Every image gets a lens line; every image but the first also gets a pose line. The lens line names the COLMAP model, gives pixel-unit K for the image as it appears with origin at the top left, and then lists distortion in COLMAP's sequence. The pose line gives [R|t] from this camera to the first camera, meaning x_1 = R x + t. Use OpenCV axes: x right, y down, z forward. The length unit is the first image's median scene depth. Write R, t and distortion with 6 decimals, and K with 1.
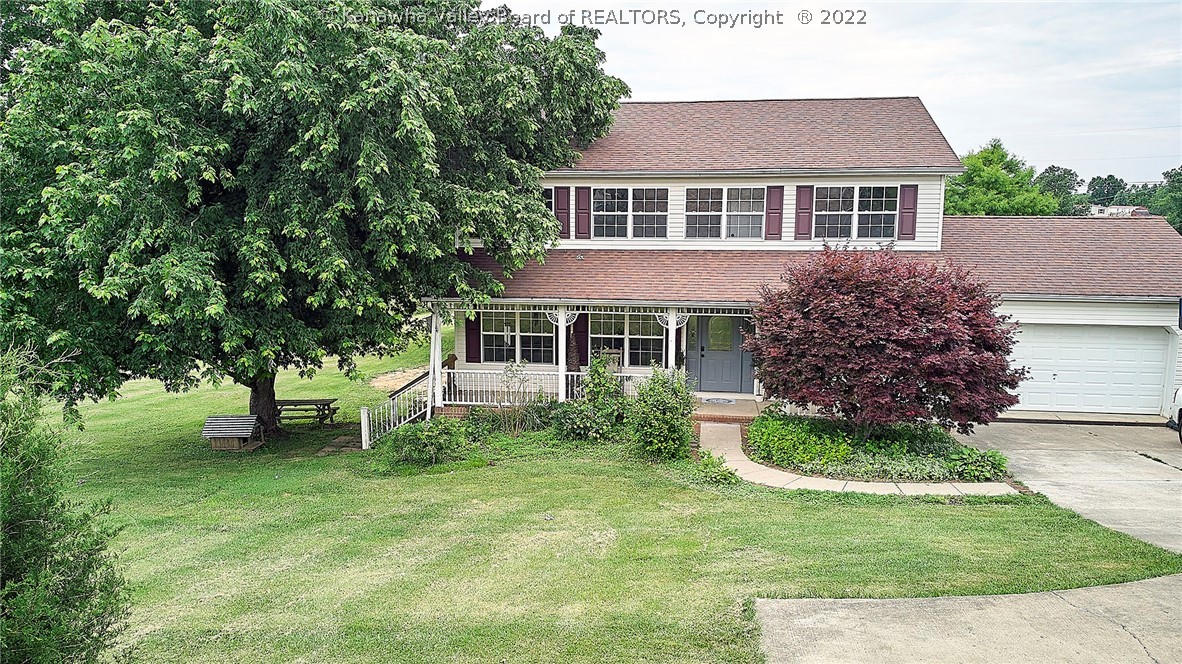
lens RADIAL K [[869.2, 0, 587.5], [0, 869.2, 329.6], [0, 0, 1]] dist [0.198389, -0.453391]
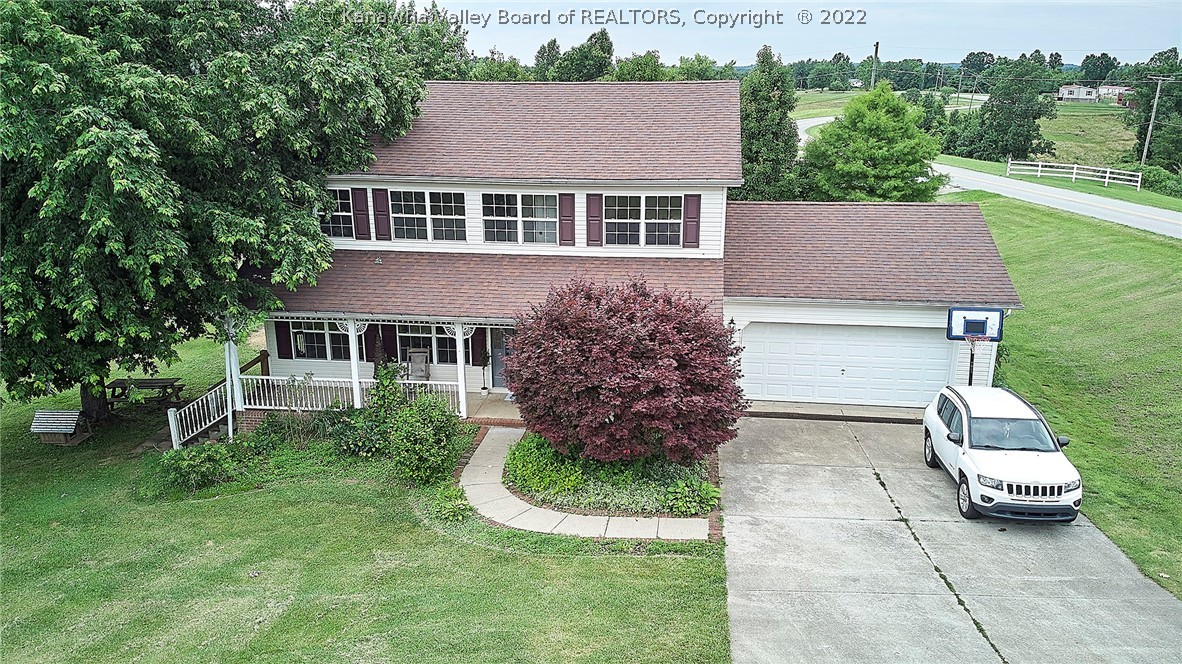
lens RADIAL K [[869.2, 0, 587.5], [0, 869.2, 329.6], [0, 0, 1]] dist [0.198389, -0.453391]
pose [[0.999963, -0.006537, 0.005581, 0.257271], [0.005714, 0.990624, 0.136499, -0.161109], [-0.006421, -0.136462, 0.990624, -0.018307]]
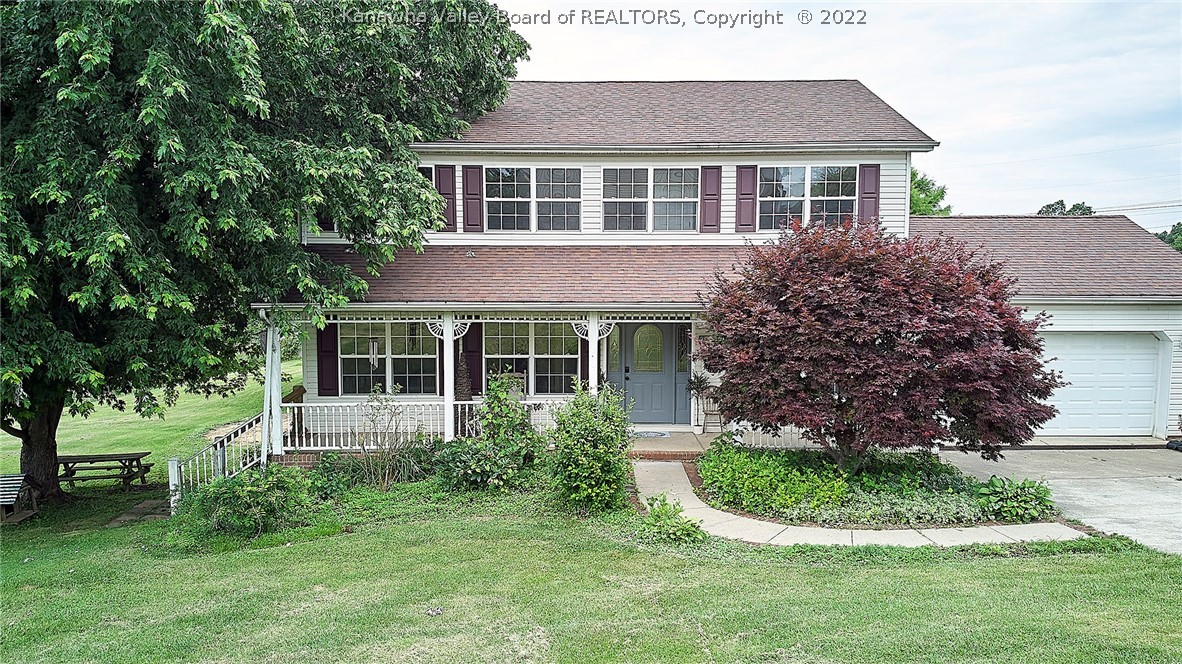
lens RADIAL K [[869.2, 0, 587.5], [0, 869.2, 329.6], [0, 0, 1]] dist [0.198389, -0.453391]
pose [[0.990545, -0.013262, 0.136546, -0.013975], [0.021842, 0.997866, -0.061534, 0.039011], [-0.135439, 0.063935, 0.988721, 0.248741]]
